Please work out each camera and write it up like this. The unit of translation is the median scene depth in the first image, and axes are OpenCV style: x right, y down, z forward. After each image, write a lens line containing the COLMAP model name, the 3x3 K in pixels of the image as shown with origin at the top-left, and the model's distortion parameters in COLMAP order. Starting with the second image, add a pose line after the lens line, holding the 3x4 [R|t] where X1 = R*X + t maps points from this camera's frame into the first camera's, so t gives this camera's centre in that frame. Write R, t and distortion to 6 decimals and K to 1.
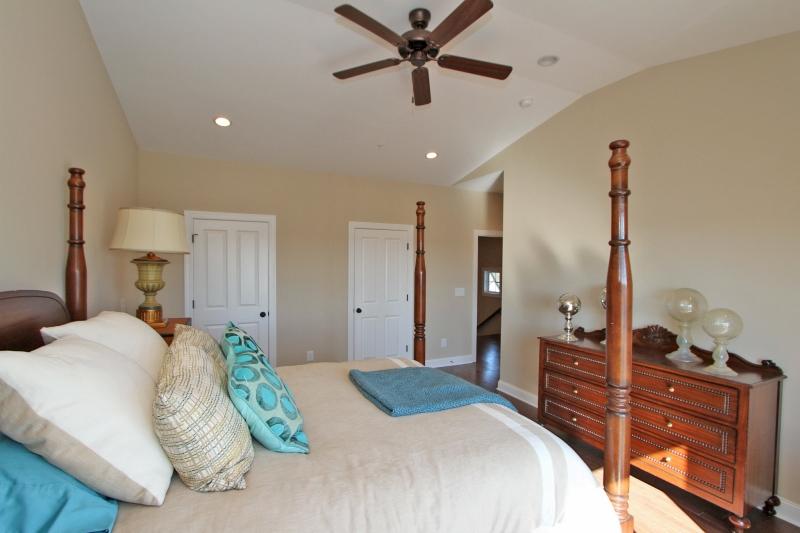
lens RADIAL K [[367.8, 0, 398.8], [0, 367.8, 273.5], [0, 0, 1]] dist [-0.018611, -0.000296]
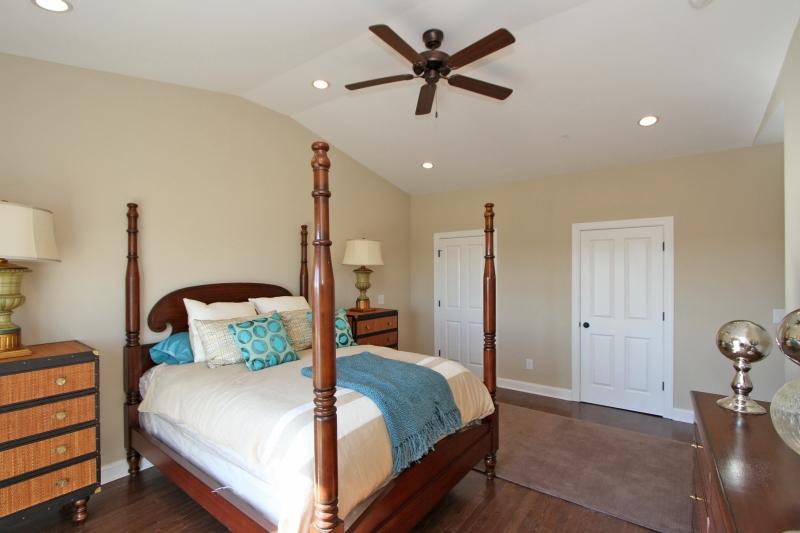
lens RADIAL K [[367.8, 0, 398.8], [0, 367.8, 273.5], [0, 0, 1]] dist [-0.018611, -0.000296]
pose [[0.457580, -0.009857, -0.889114, 0.791994], [-0.016457, 0.999673, -0.019552, 0.006456], [0.889016, 0.023578, 0.457269, 0.367609]]
